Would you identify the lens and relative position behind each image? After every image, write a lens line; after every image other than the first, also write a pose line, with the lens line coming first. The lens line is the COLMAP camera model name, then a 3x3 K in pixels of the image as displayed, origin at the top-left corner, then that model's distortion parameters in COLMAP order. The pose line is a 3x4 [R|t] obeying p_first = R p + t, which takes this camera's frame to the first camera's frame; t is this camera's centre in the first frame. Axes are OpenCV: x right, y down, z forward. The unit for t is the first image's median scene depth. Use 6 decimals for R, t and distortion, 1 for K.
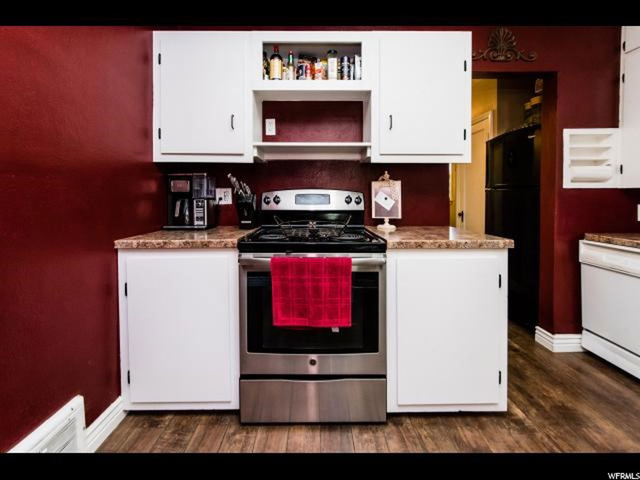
lens RADIAL K [[256.0, 0, 304.7], [0, 256.0, 201.6], [0, 0, 1]] dist [-0.001208, 0.000388]
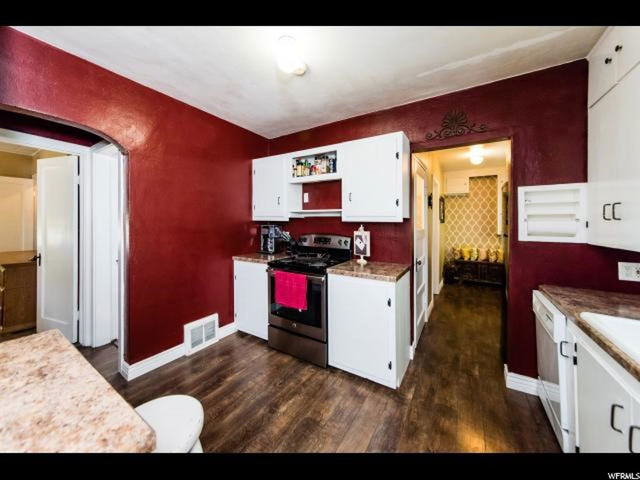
lens RADIAL K [[245.6, 0, 326.2], [0, 245.6, 221.7], [0, 0, 1]] dist [-0.006334, -0.000347]
pose [[0.843195, 0.005801, -0.537576, 0.973121], [-0.014367, 0.999828, -0.011745, -0.122703], [0.537416, 0.017627, 0.843133, -0.371105]]
